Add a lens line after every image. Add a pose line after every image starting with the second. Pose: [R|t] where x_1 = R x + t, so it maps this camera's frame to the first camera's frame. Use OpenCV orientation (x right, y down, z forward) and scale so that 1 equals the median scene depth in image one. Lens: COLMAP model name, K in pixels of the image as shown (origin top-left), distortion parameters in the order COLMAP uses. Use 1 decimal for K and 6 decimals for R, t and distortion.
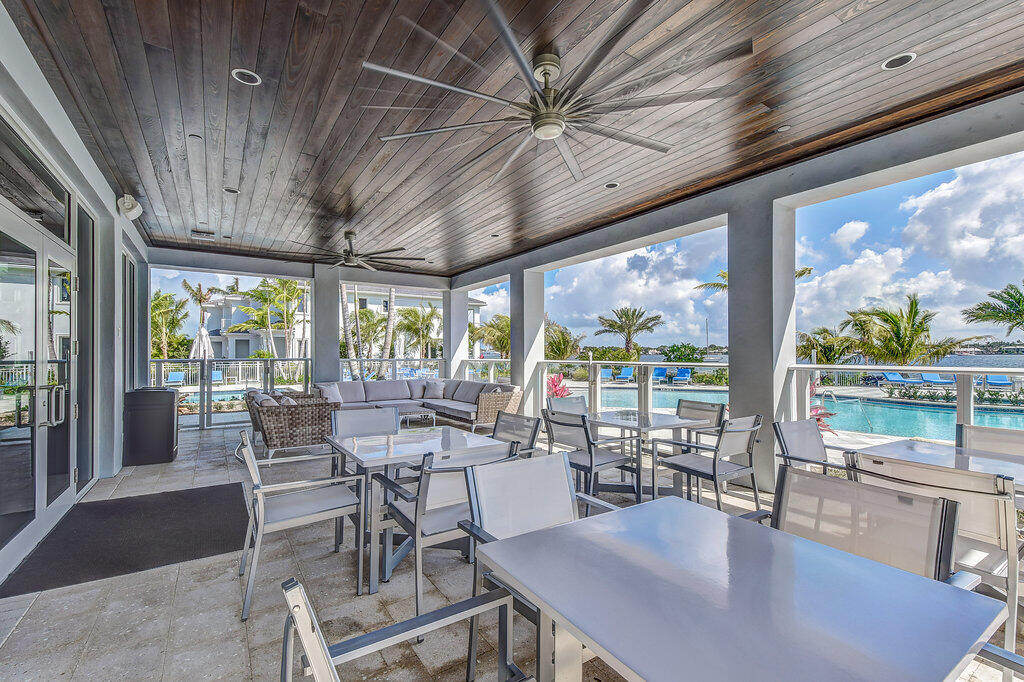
lens RADIAL K [[441.1, 0, 501.5], [0, 441.1, 351.9], [0, 0, 1]] dist [0.002491, -0.001798]
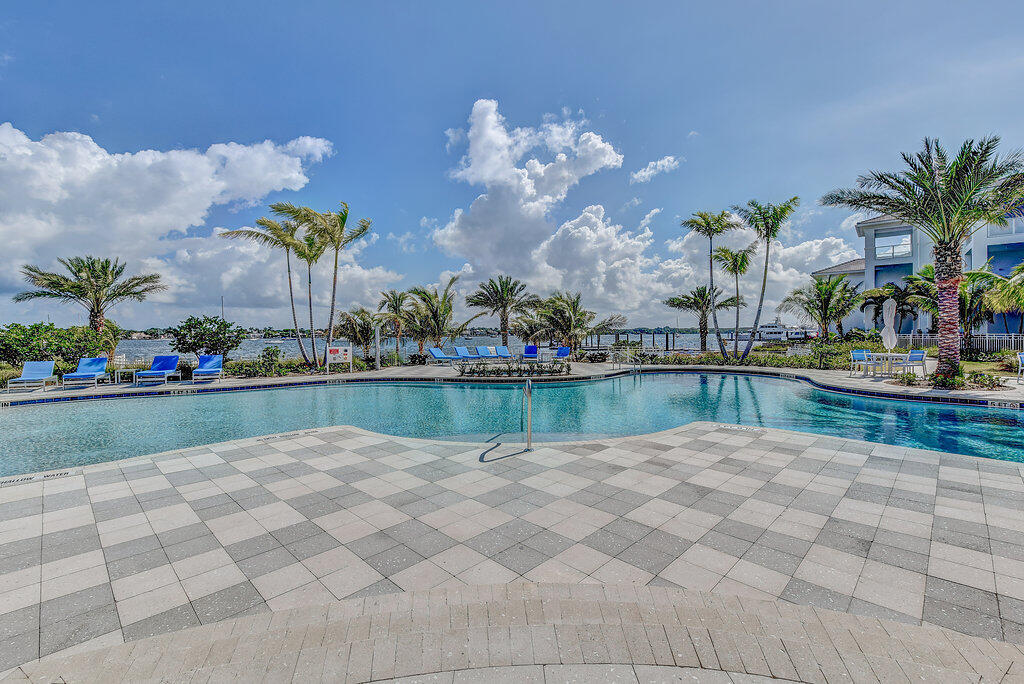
lens RADIAL K [[441.1, 0, 507.2], [0, 441.1, 342.5], [0, 0, 1]] dist [0.002491, -0.001798]
pose [[0.515920, -0.016137, 0.856485, 0.094067], [0.006417, 0.999867, 0.014973, 0.014012], [-0.856613, -0.002229, 0.515955, 0.319059]]
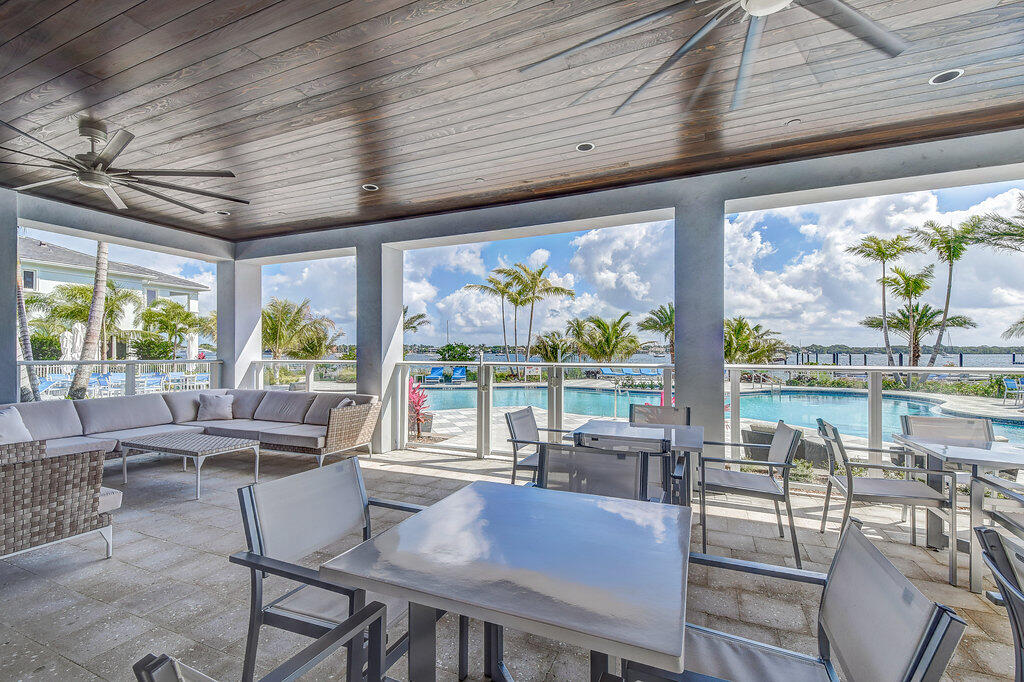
lens RADIAL K [[441.1, 0, 505.8], [0, 441.1, 356.3], [0, 0, 1]] dist [0.002491, -0.001798]
pose [[0.830034, -0.002392, 0.557707, -0.071681], [-0.004833, 0.999922, 0.011481, -0.000158], [-0.557692, -0.012225, 0.829958, 0.088229]]
